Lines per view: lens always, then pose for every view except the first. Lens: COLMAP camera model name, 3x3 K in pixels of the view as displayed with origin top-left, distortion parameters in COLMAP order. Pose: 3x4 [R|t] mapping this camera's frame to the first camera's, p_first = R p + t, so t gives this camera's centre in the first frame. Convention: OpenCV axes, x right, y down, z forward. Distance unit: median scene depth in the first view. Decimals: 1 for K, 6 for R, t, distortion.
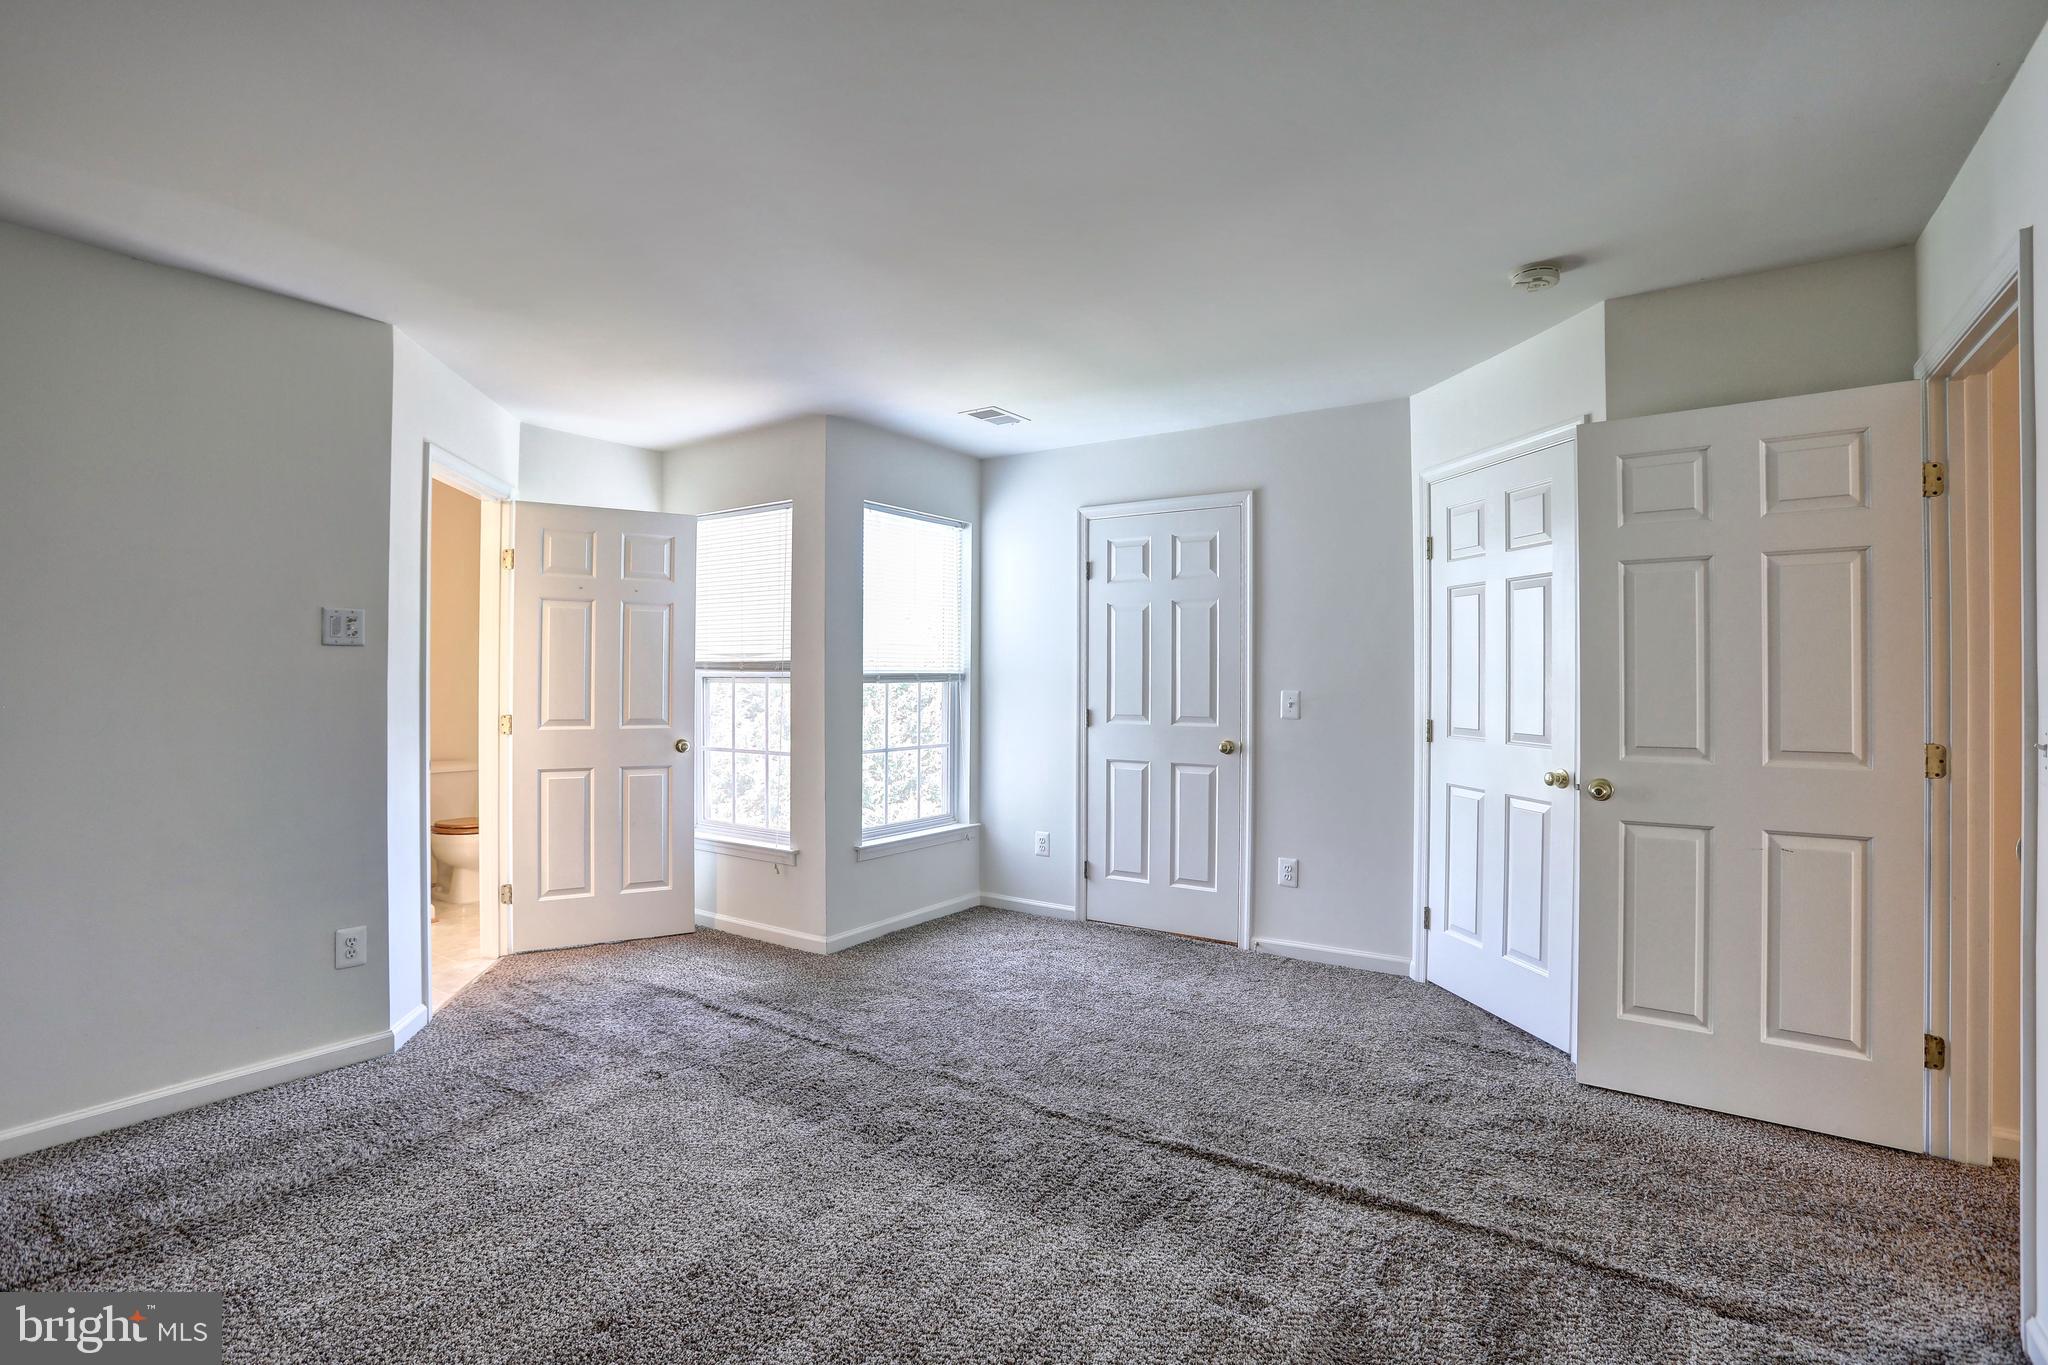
lens RADIAL K [[969.6, 0, 1038.2], [0, 969.6, 672.9], [0, 0, 1]] dist [-0.073737, 0.027379]
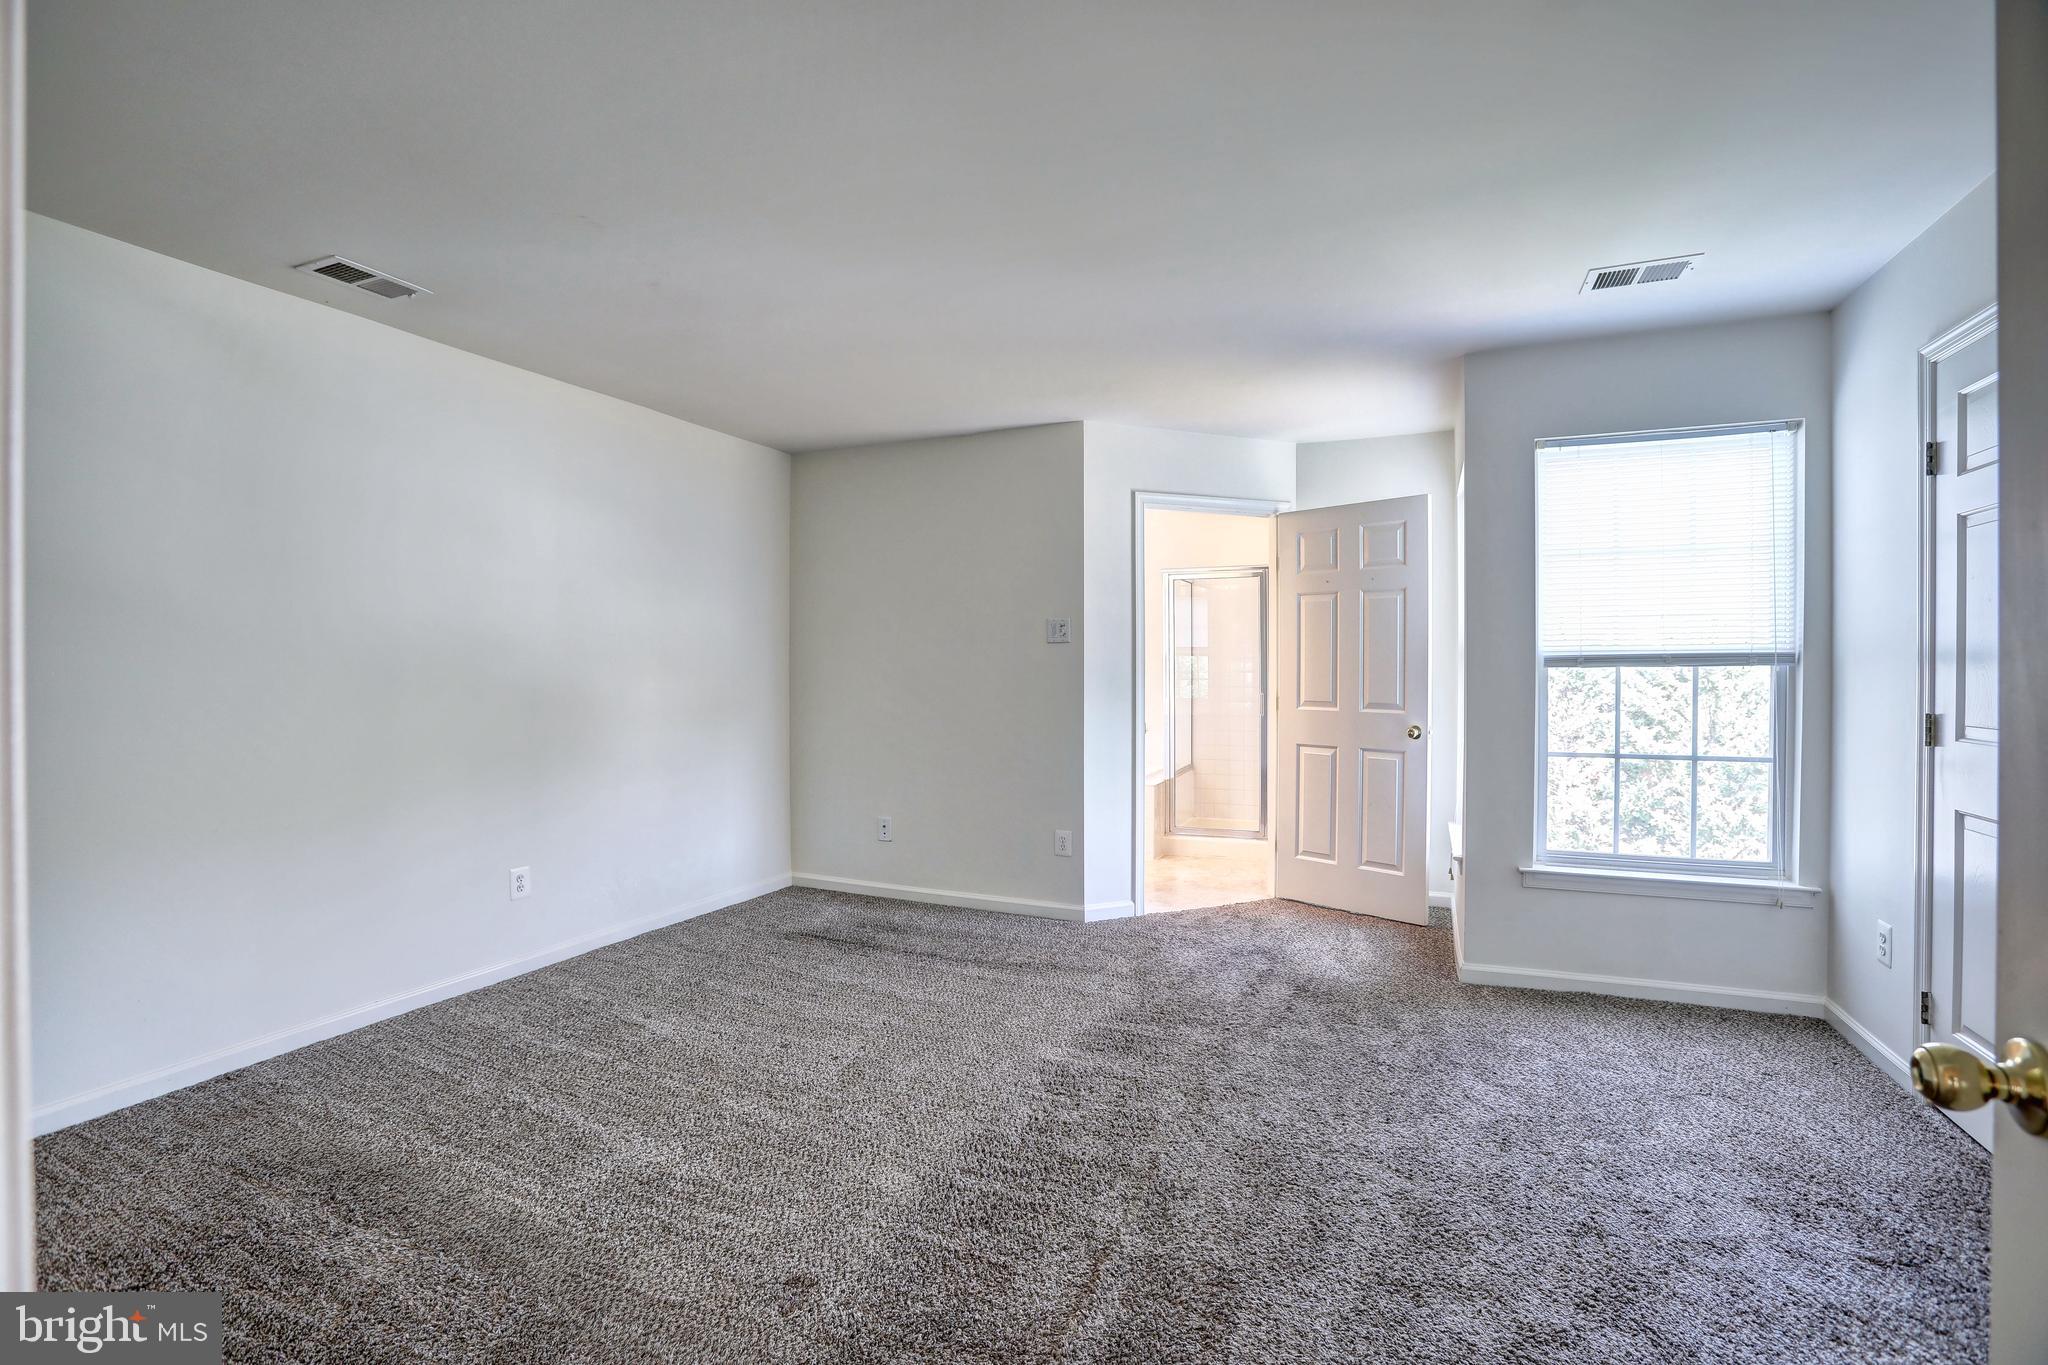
lens RADIAL K [[938.8, 0, 1032.1], [0, 938.8, 673.6], [0, 0, 1]] dist [-0.058998, 0.023933]
pose [[0.192541, 0.002121, -0.981287, 0.507434], [0.008392, 0.999958, 0.003808, 0.009788], [0.981253, -0.008968, 0.192515, 0.456869]]
